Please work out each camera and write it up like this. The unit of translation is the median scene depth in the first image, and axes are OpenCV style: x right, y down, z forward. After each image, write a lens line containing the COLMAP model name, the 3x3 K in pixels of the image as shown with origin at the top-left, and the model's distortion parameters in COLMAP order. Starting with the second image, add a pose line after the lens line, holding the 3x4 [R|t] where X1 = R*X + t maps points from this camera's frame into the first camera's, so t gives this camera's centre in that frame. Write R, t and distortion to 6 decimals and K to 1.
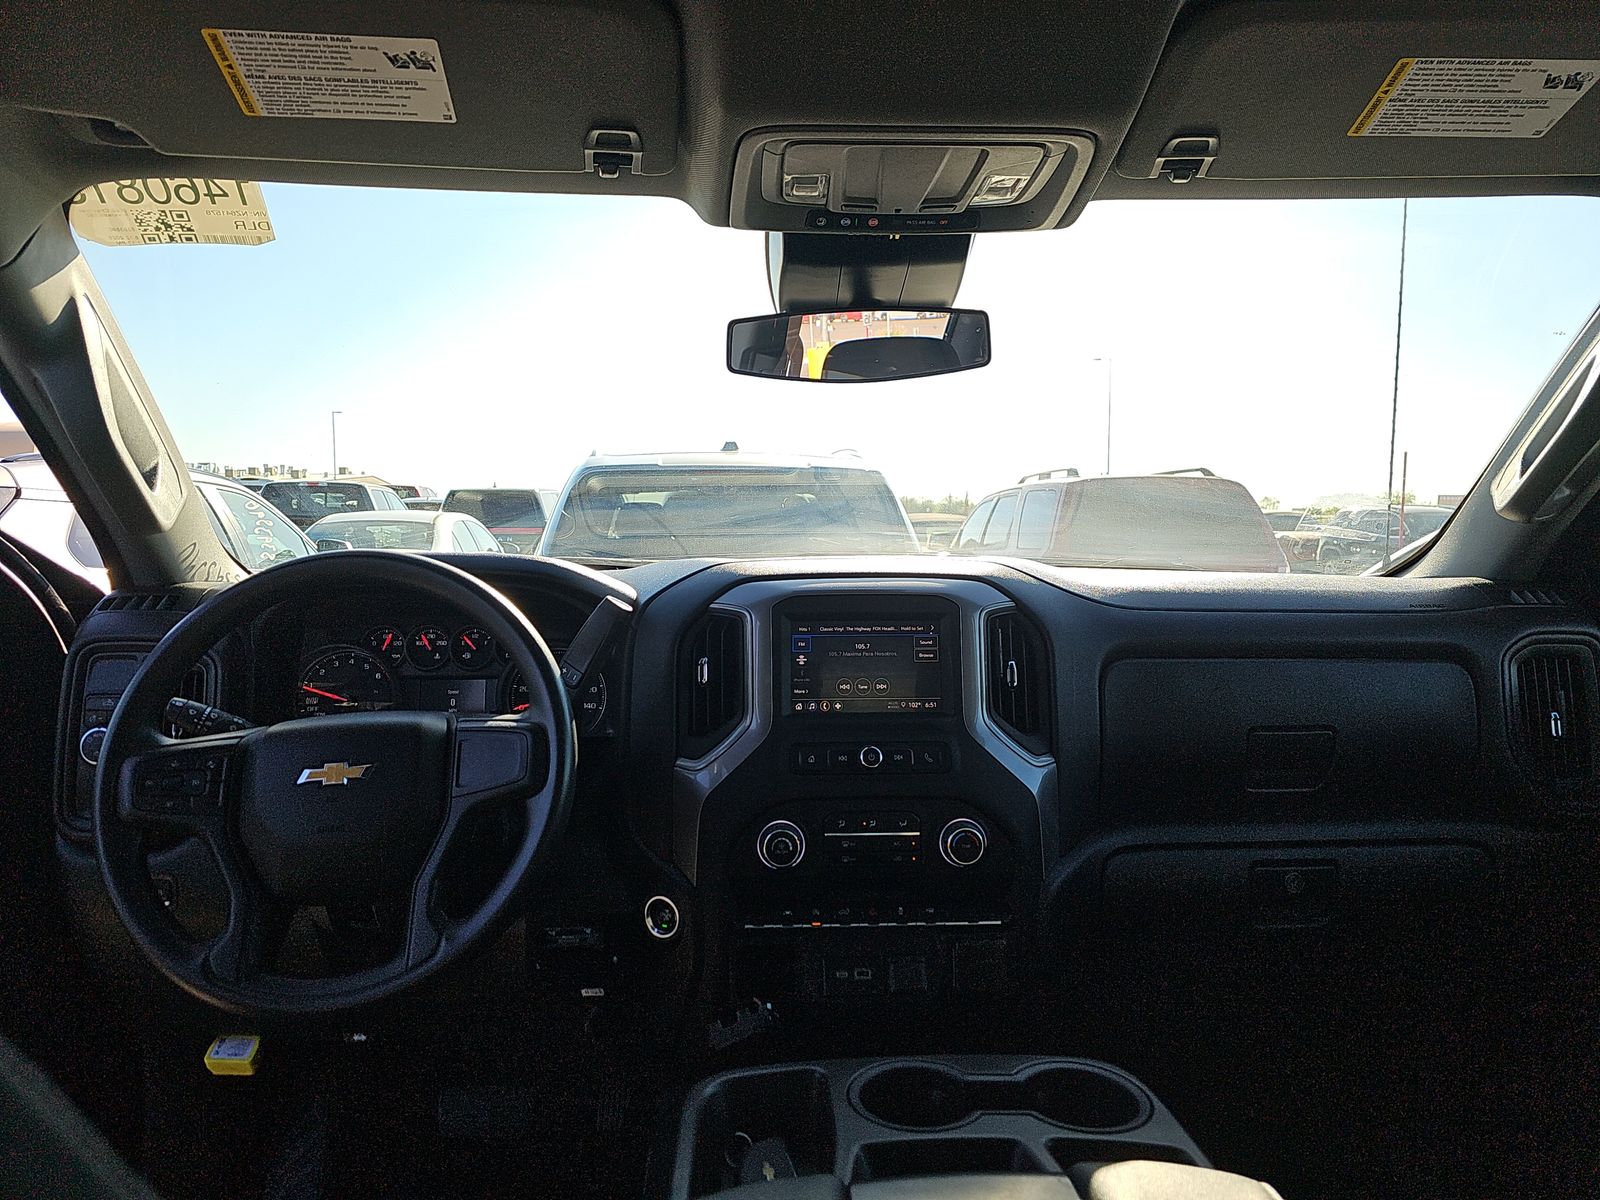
lens RADIAL K [[1060.9, 0, 800.0], [0, 1060.9, 600.0], [0, 0, 1]] dist [0.030254, -0.001729]
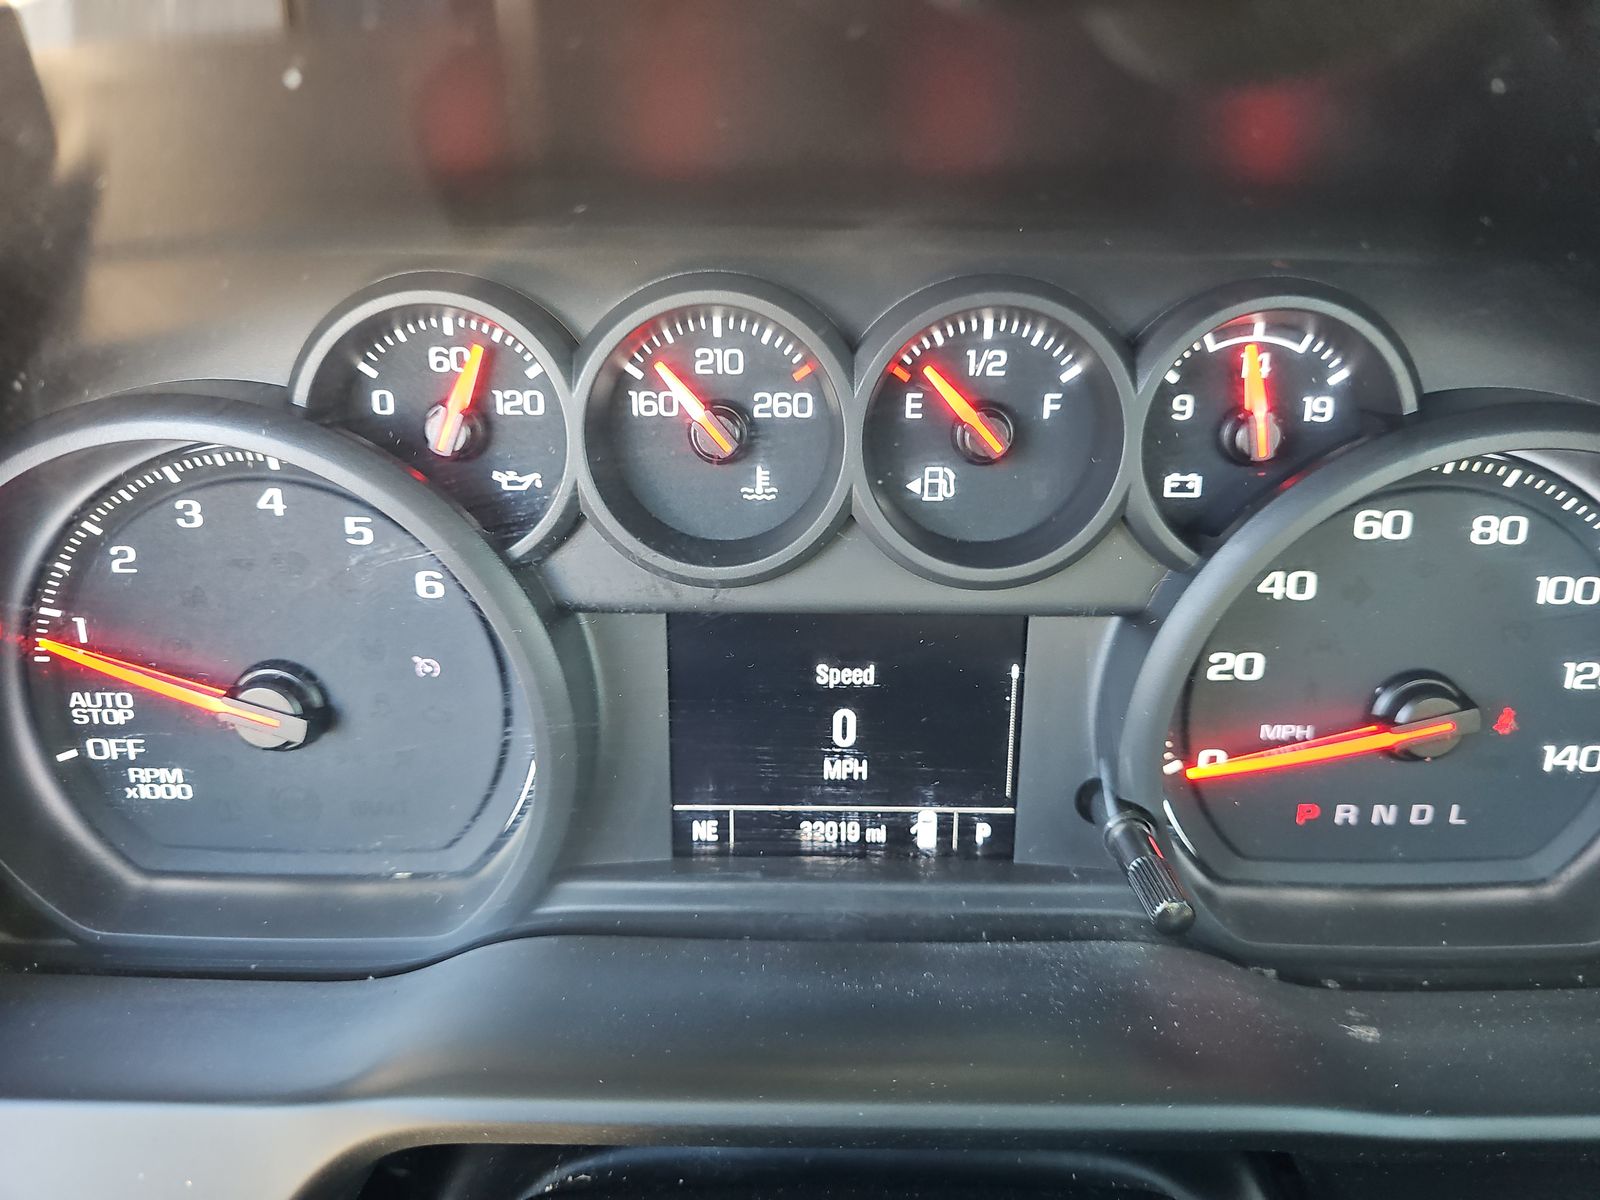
lens RADIAL K [[1047.2, 0, 800.0], [0, 1047.2, 600.0], [0, 0, 1]] dist [-0.017555, -0.001710]
pose [[0.999442, 0.019599, -0.027031, -0.352057], [-0.009254, 0.940477, 0.339731, 0.014887], [0.032080, -0.339291, 0.940134, 0.895816]]
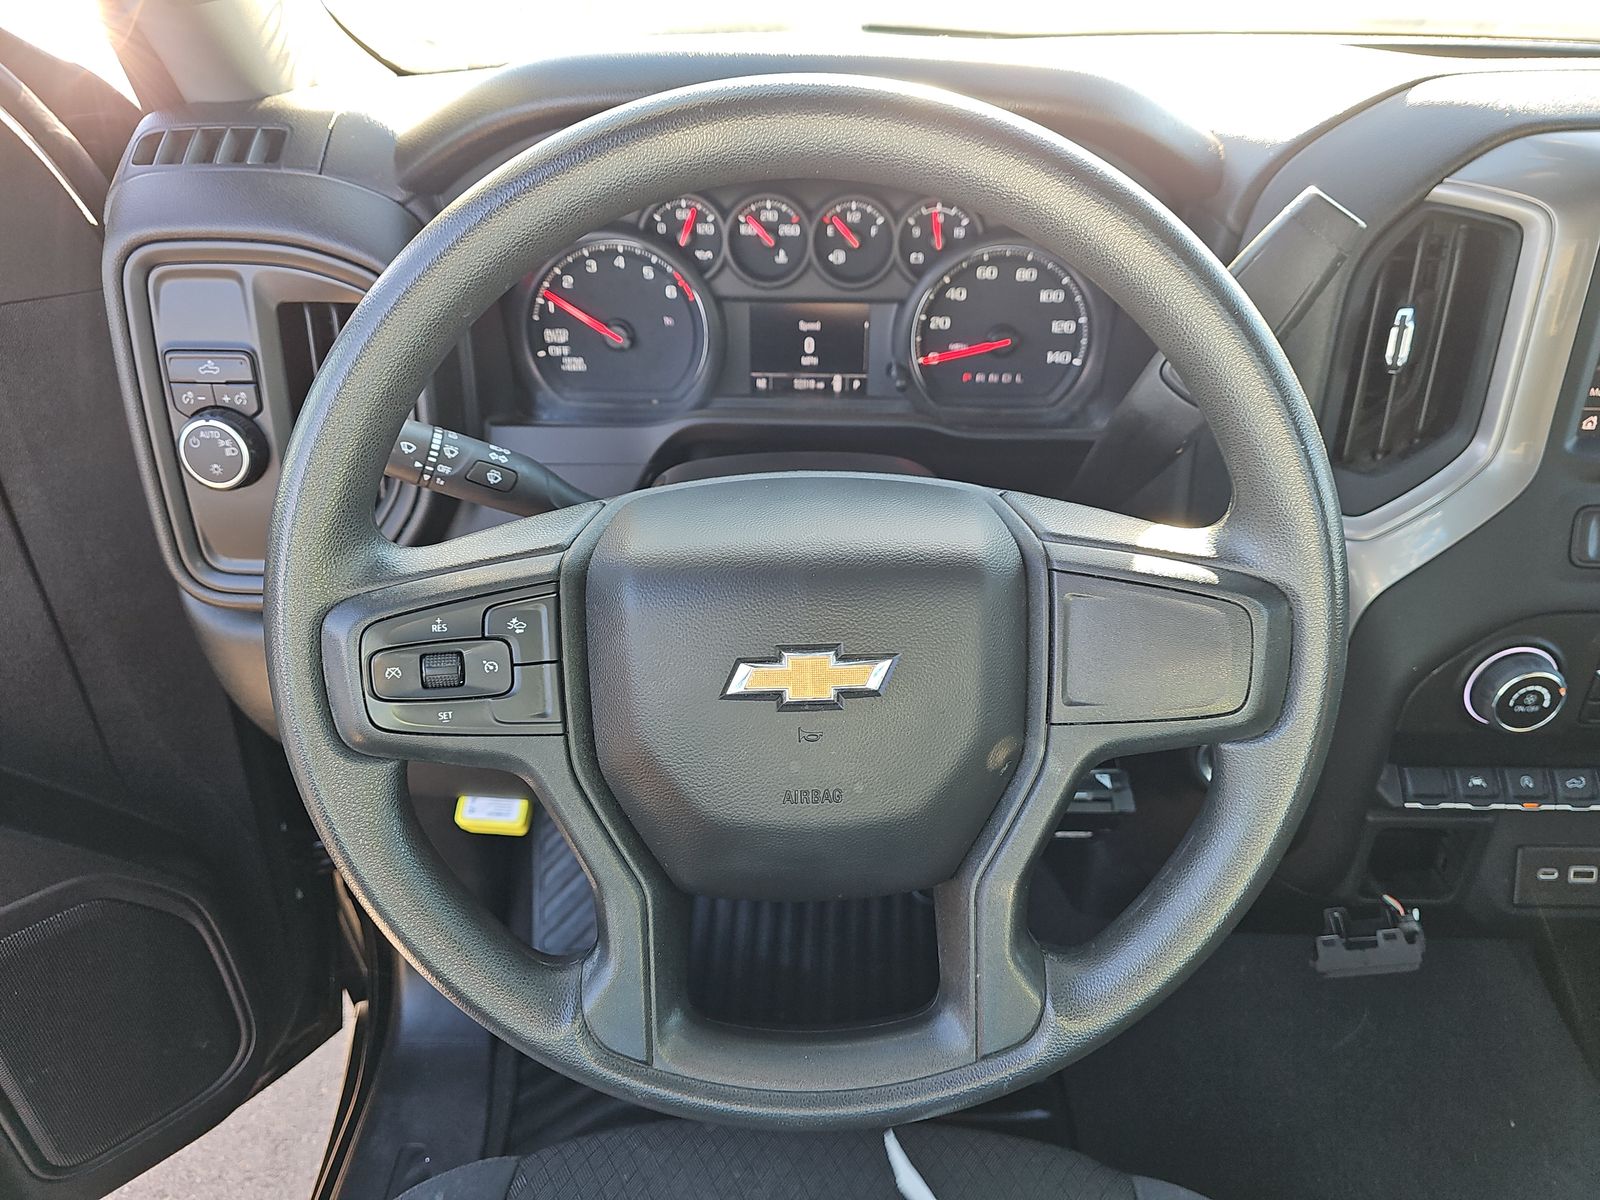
lens RADIAL K [[1038.8, 0, 800.0], [0, 1038.8, 600.0], [0, 0, 1]] dist [0.033382, -0.044638]
pose [[0.999238, 0.031547, -0.022967, -0.336166], [-0.016154, 0.870190, 0.492451, -0.056031], [0.035521, -0.491705, 0.870037, 0.506104]]
